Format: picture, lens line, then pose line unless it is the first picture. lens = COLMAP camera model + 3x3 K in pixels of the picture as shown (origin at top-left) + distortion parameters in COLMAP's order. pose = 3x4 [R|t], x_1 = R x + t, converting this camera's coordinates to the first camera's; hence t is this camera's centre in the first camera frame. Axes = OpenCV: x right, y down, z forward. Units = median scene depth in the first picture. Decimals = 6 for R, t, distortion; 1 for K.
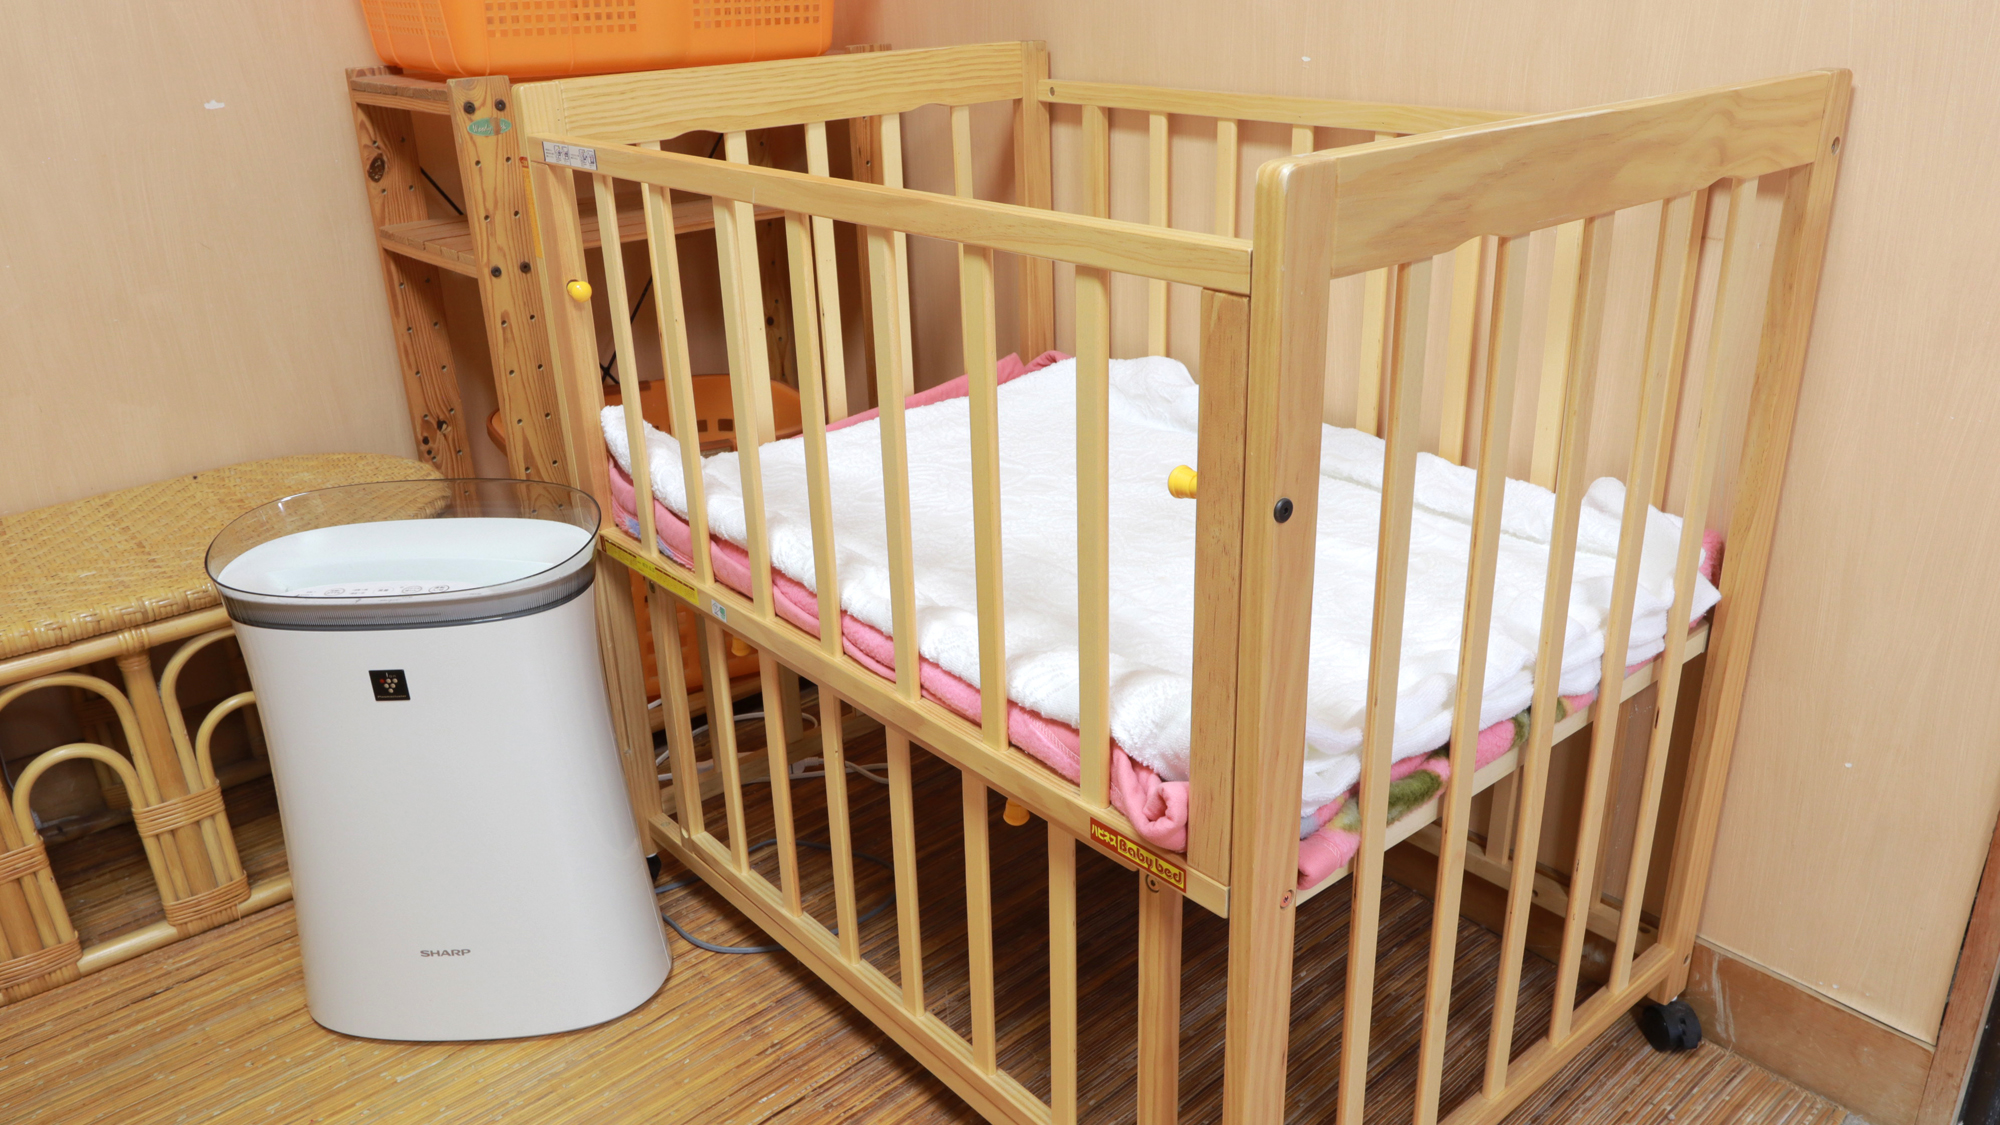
lens RADIAL K [[1468.4, 0, 1000.0], [0, 1468.4, 562.5], [0, 0, 1]] dist [-0.010712, 0.008868]
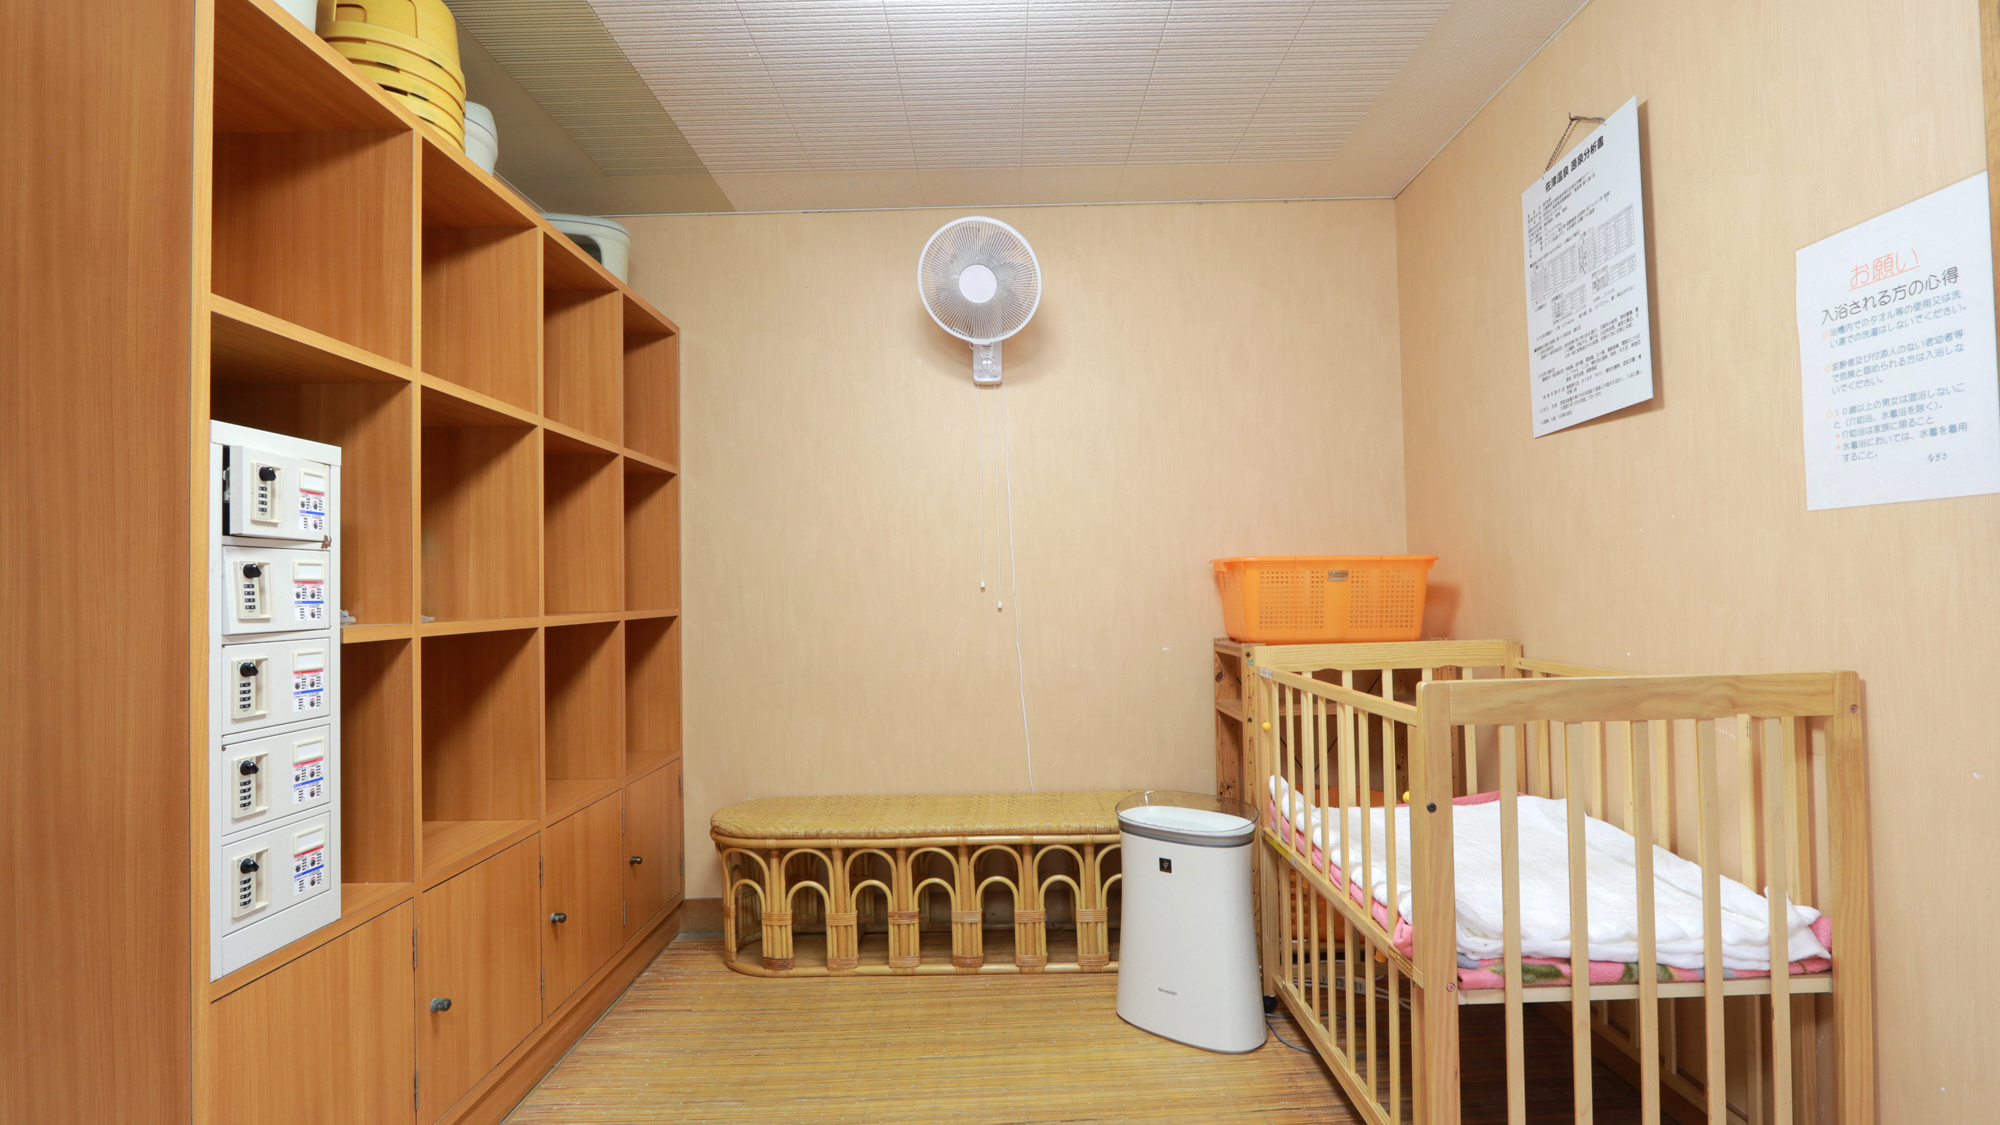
lens RADIAL K [[923.9, 0, 1005.3], [0, 923.9, 570.6], [0, 0, 1]] dist [0.000061, -0.000217]
pose [[0.759770, -0.003663, -0.650182, 0.369347], [-0.249568, 0.921743, -0.296826, 0.137803], [0.600388, 0.387785, 0.699398, -0.435293]]
